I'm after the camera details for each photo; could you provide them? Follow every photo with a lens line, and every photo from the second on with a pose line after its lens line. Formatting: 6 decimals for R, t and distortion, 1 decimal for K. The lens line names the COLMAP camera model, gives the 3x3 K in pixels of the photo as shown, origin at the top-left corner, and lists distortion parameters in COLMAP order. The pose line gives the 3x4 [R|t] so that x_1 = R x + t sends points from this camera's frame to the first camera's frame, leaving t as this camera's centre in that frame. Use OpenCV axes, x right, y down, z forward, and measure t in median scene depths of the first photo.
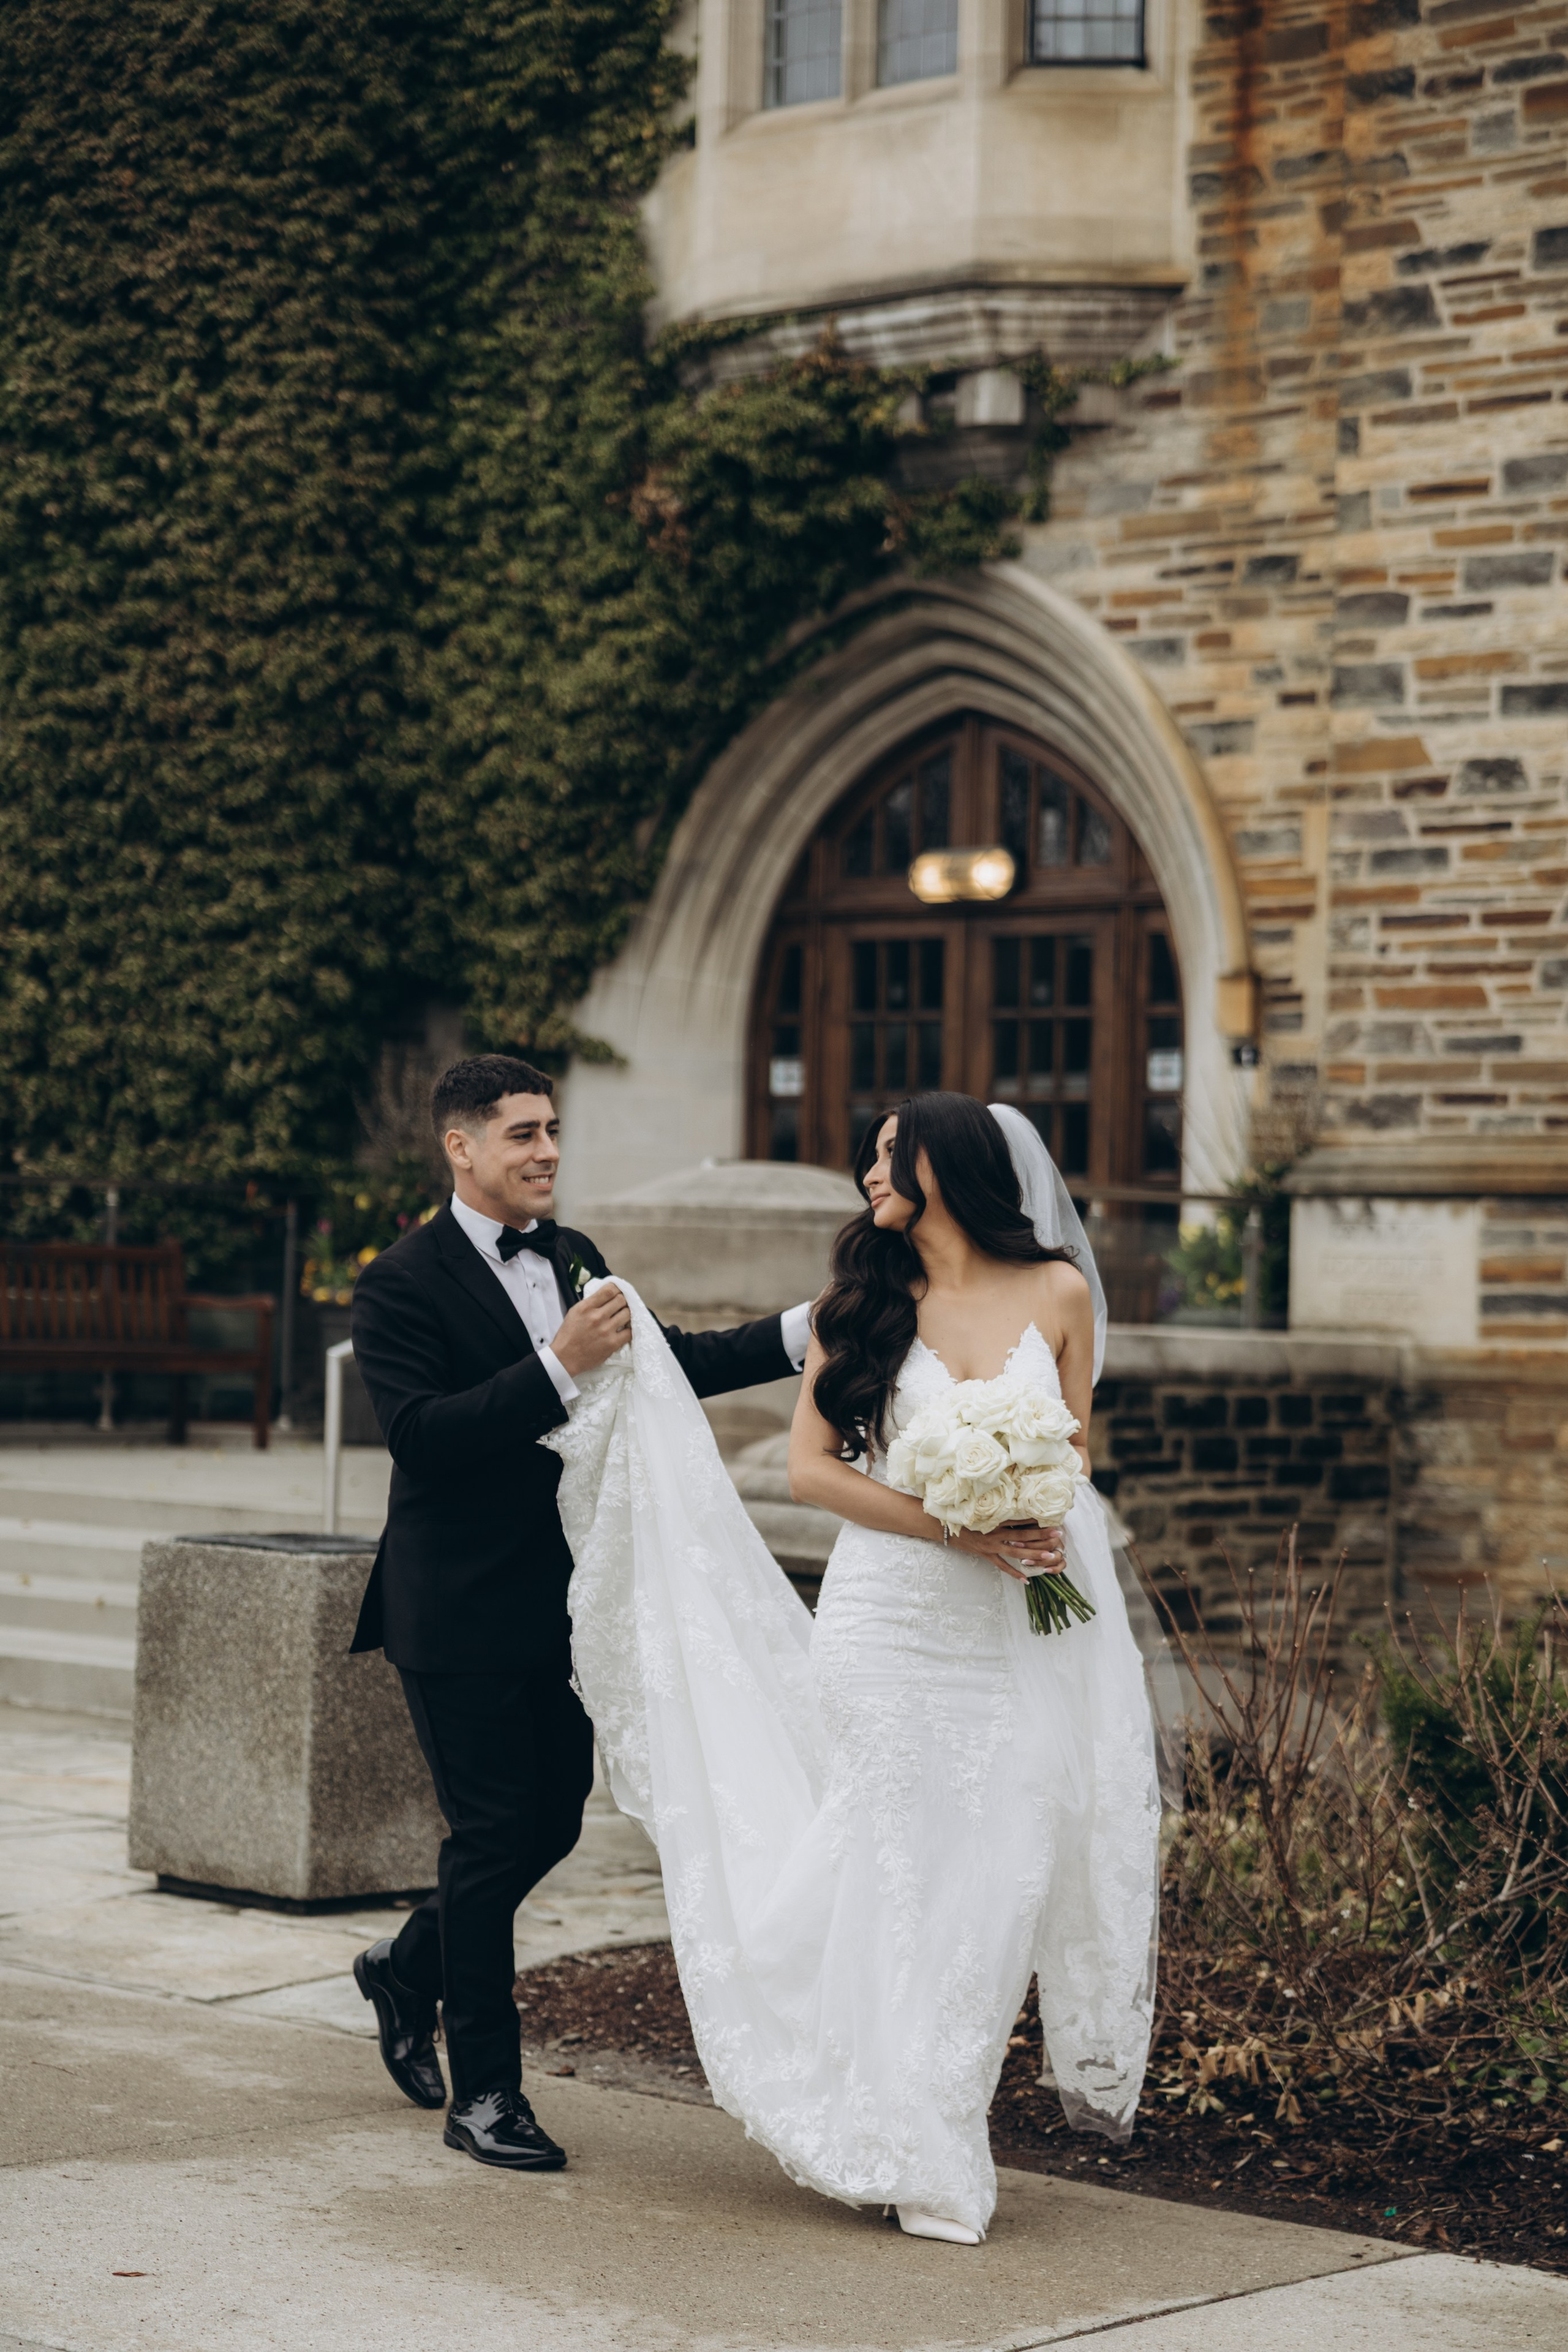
lens RADIAL K [[4376.3, 0, 912.8], [0, 4376.3, 1183.6], [0, 0, 1]] dist [0.072824, -0.316396]
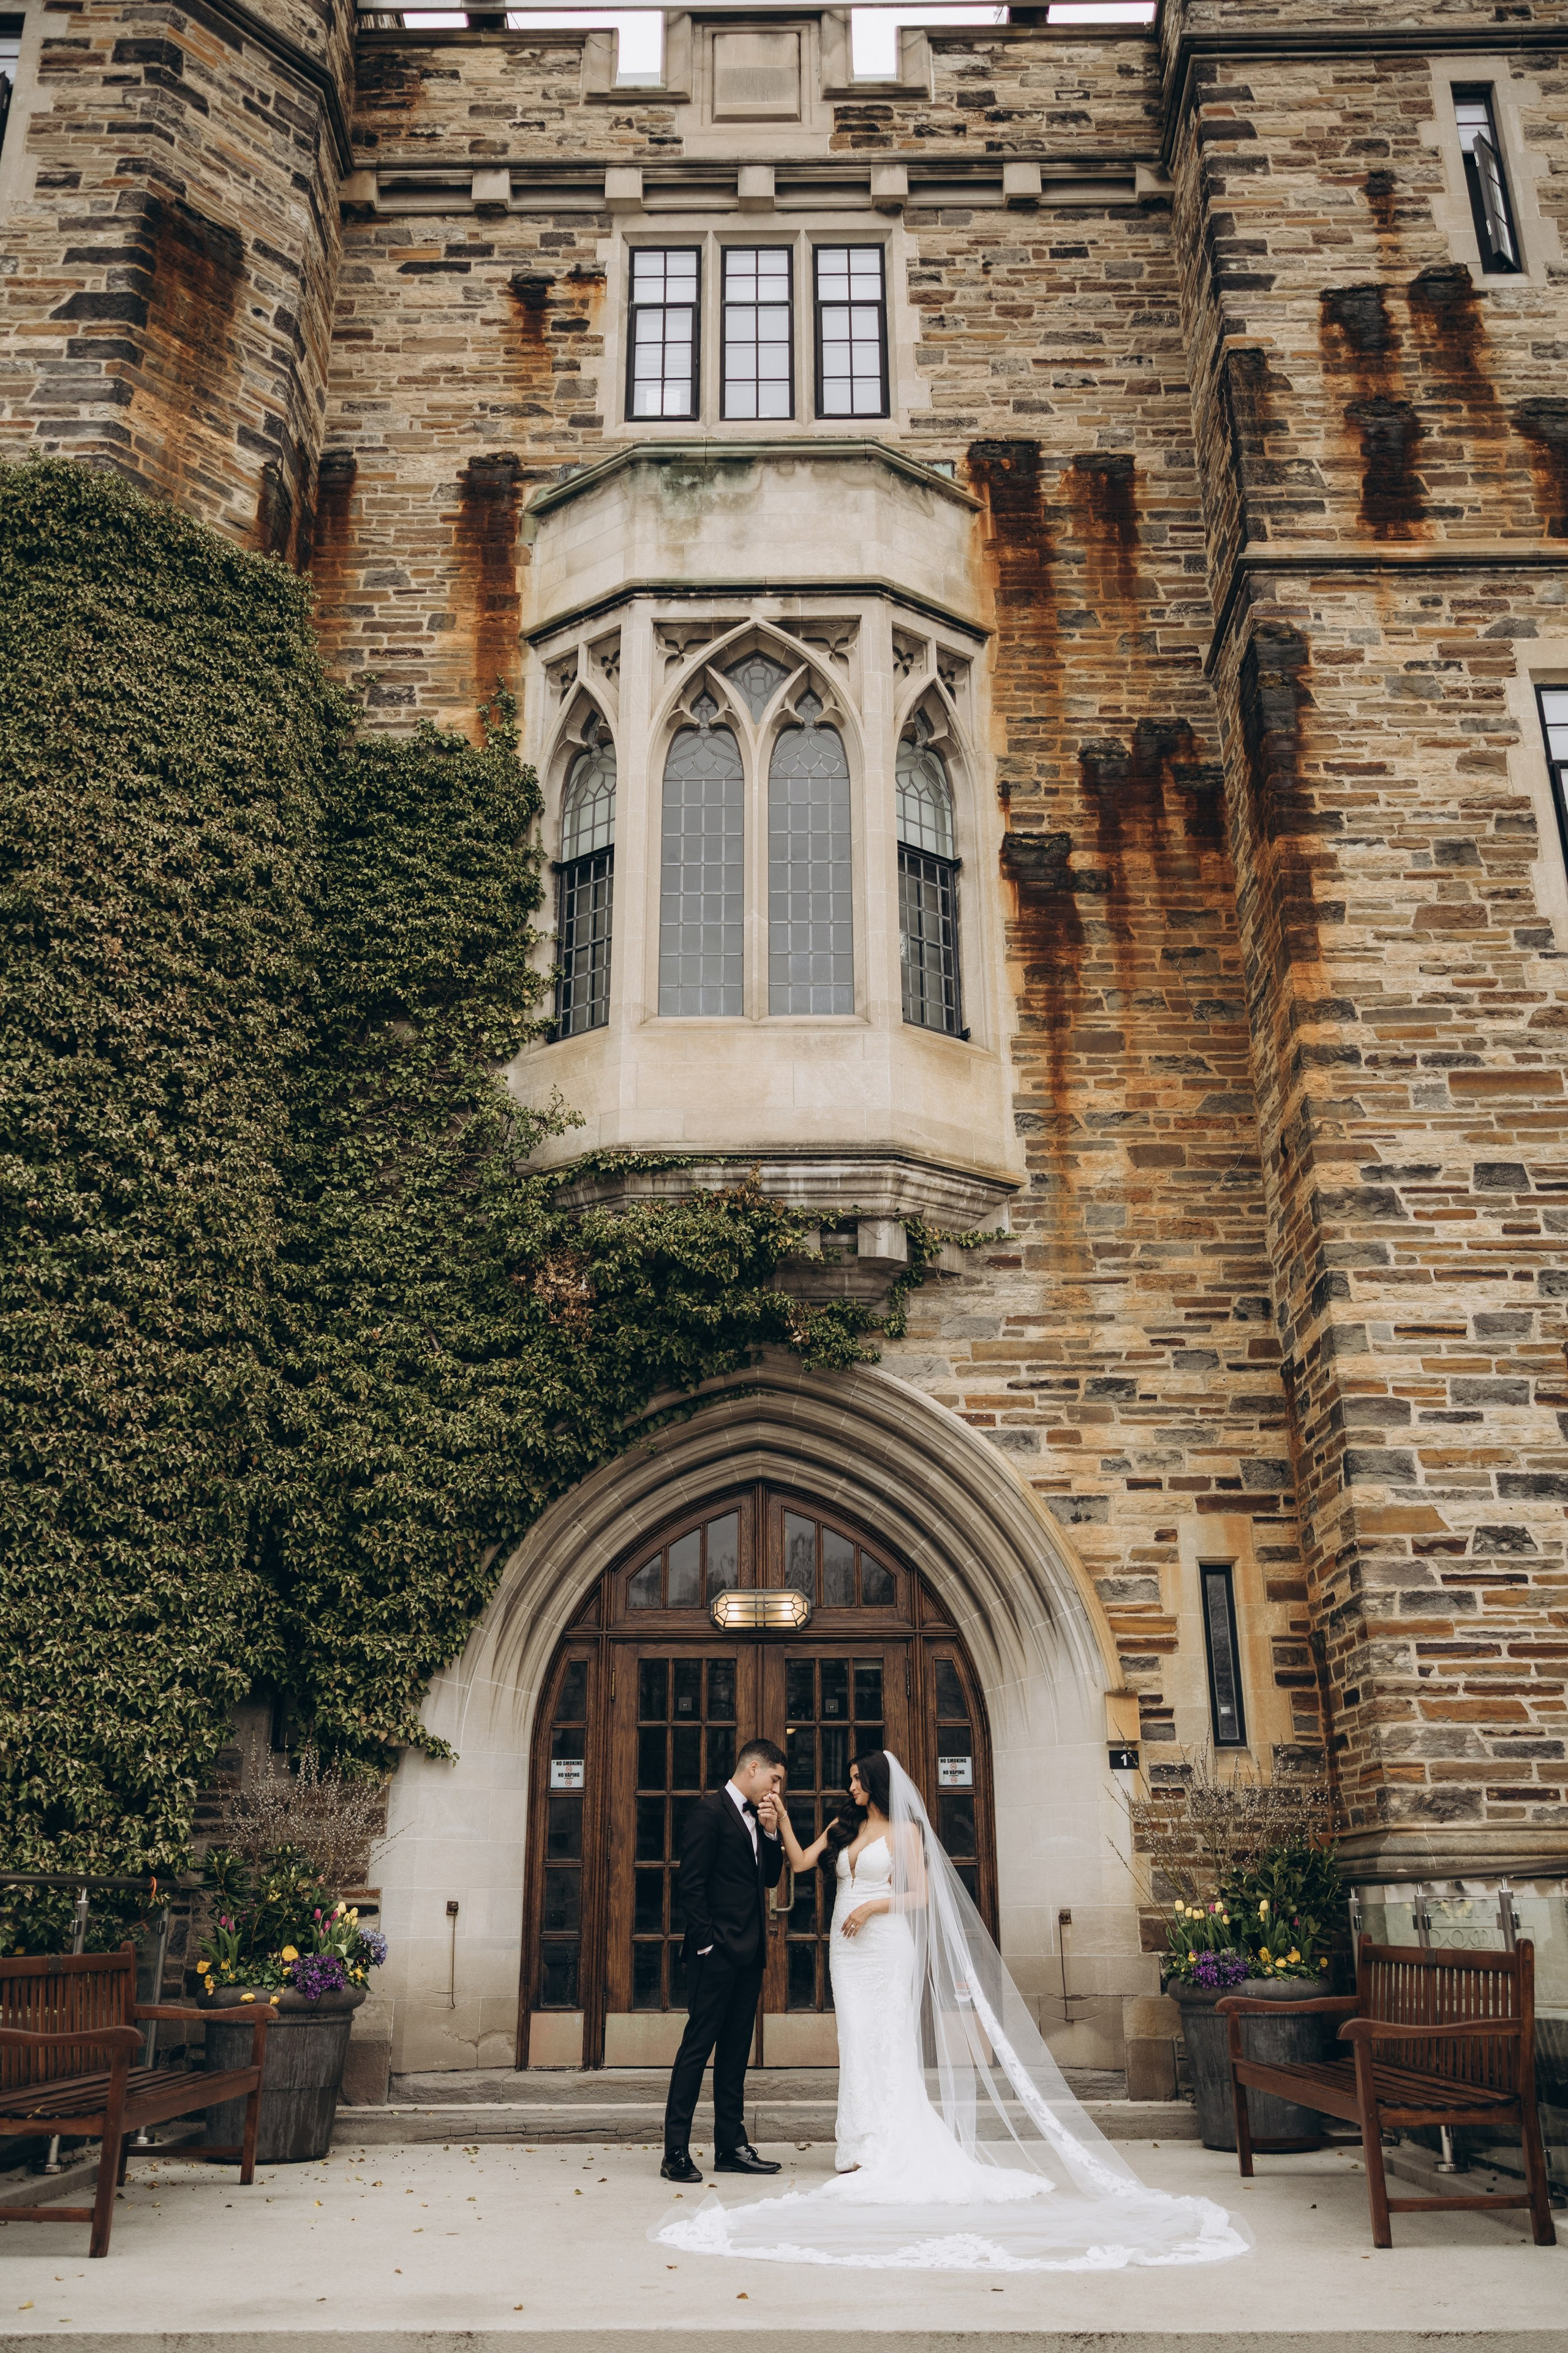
lens RADIAL K [[1900.0, 0, 792.8], [0, 1900.0, 1197.1], [0, 0, 1]] dist [0.002049, 0.010516]
pose [[0.786235, 0.193002, 0.587013, -0.333984], [0.008742, 0.946402, -0.322873, -0.005811], [-0.617865, 0.258986, 0.742407, 0.567518]]
